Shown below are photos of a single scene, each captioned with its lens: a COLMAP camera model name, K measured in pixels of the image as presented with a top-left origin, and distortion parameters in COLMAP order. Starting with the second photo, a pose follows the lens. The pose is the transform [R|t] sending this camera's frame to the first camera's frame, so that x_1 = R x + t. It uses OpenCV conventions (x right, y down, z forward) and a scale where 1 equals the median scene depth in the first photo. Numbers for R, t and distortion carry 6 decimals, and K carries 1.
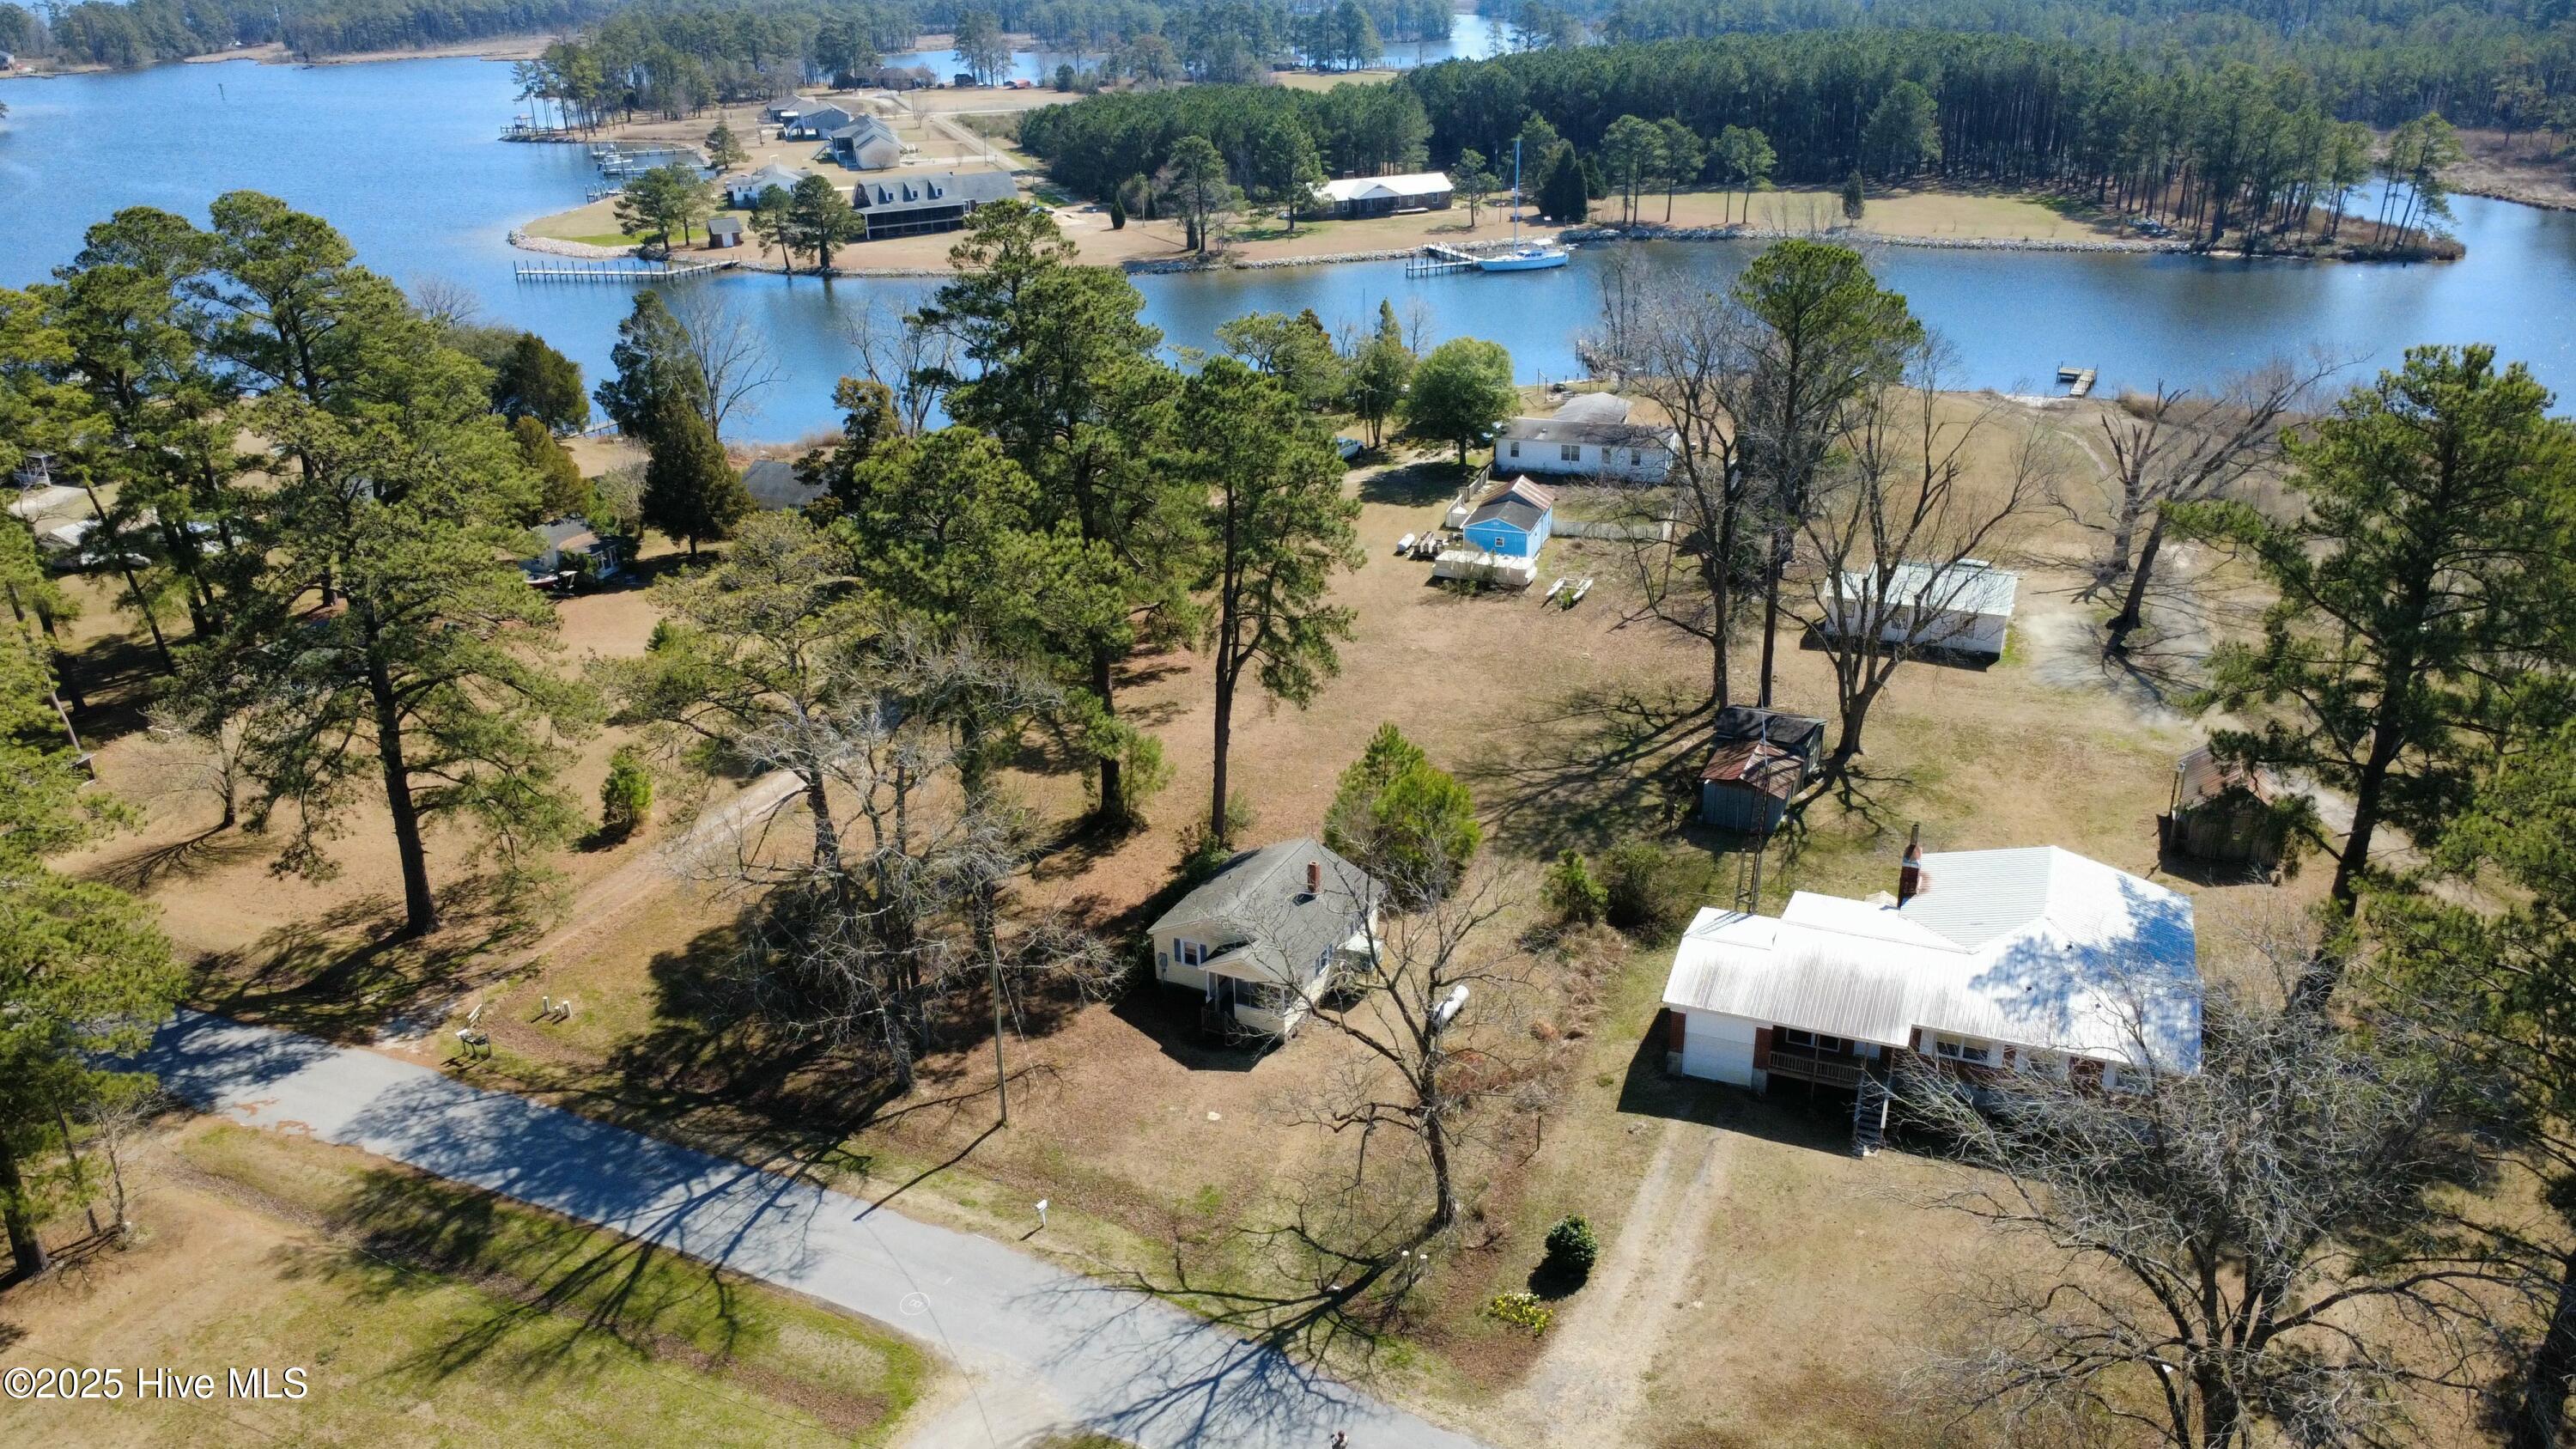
lens RADIAL K [[1868.5, 0, 1288.6], [0, 1868.5, 723.7], [0, 0, 1]] dist [0.007133, -0.002342]
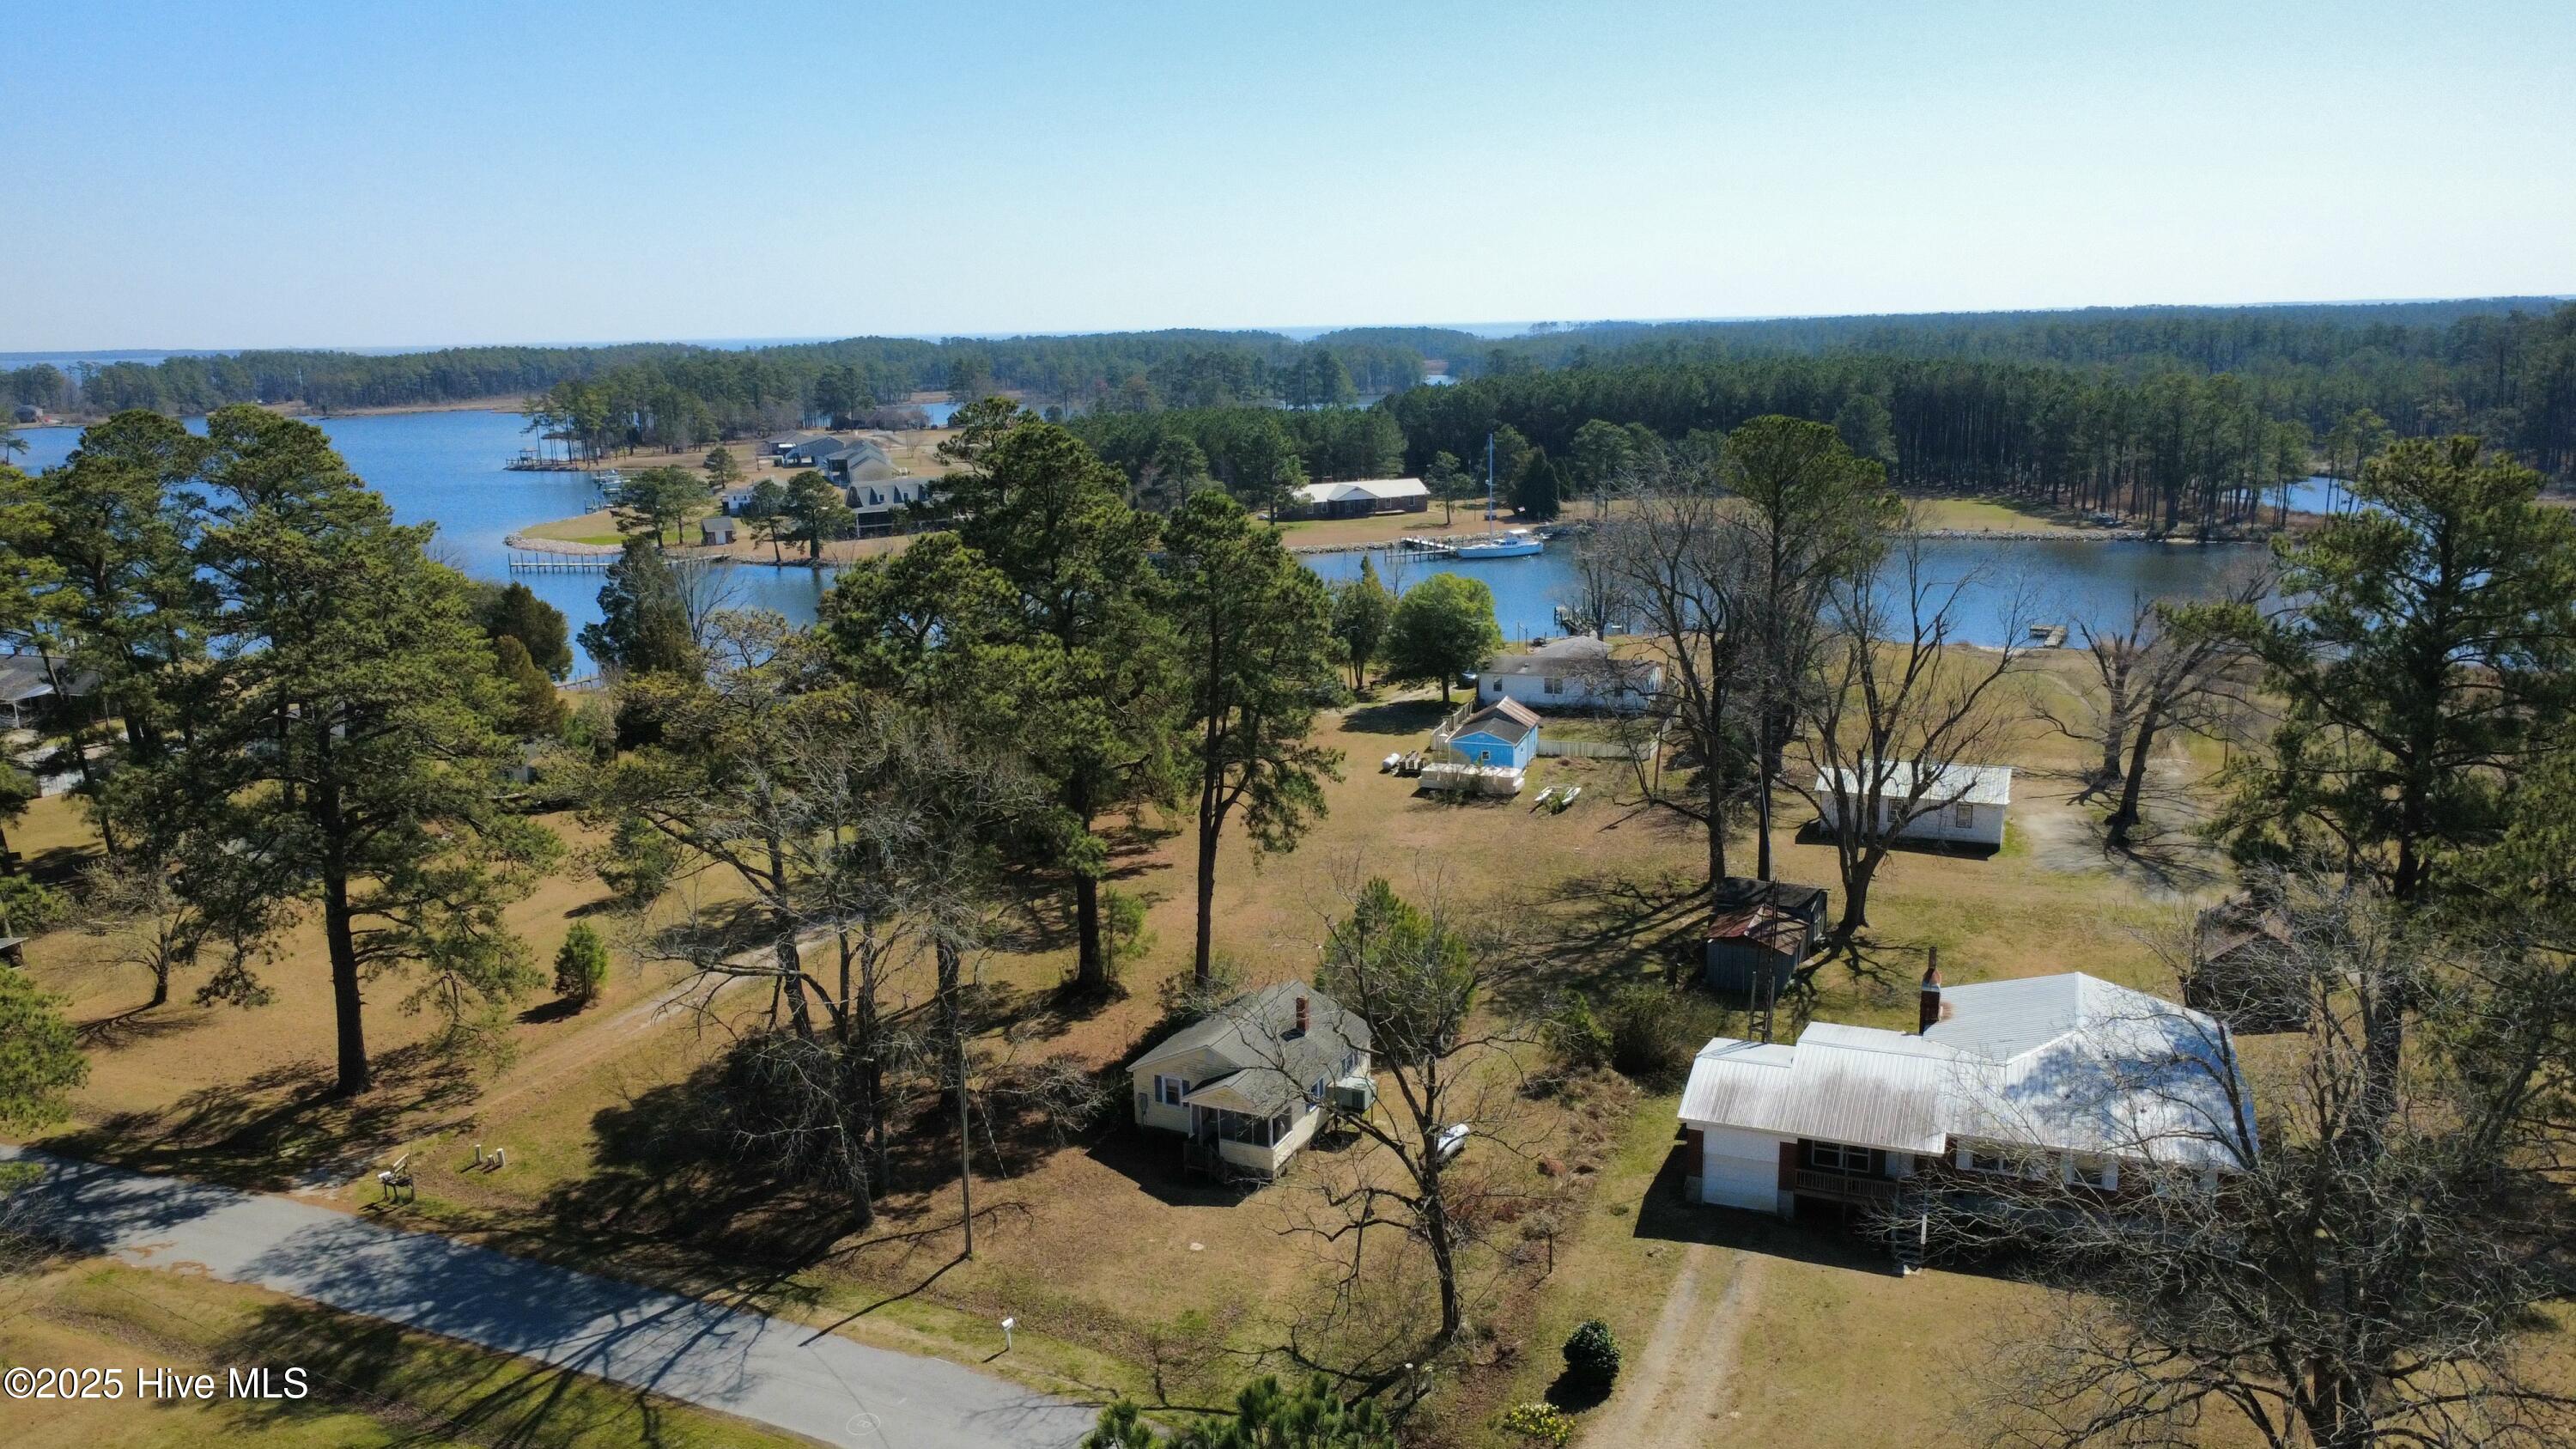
lens RADIAL K [[1868.5, 0, 1287.3], [0, 1868.5, 724.9], [0, 0, 1]] dist [0.007133, -0.002342]
pose [[0.999943, -0.003007, 0.010264, -0.003327], [0.004845, 0.982897, -0.184092, 0.102612], [-0.009535, 0.184131, 0.982855, 0.038287]]
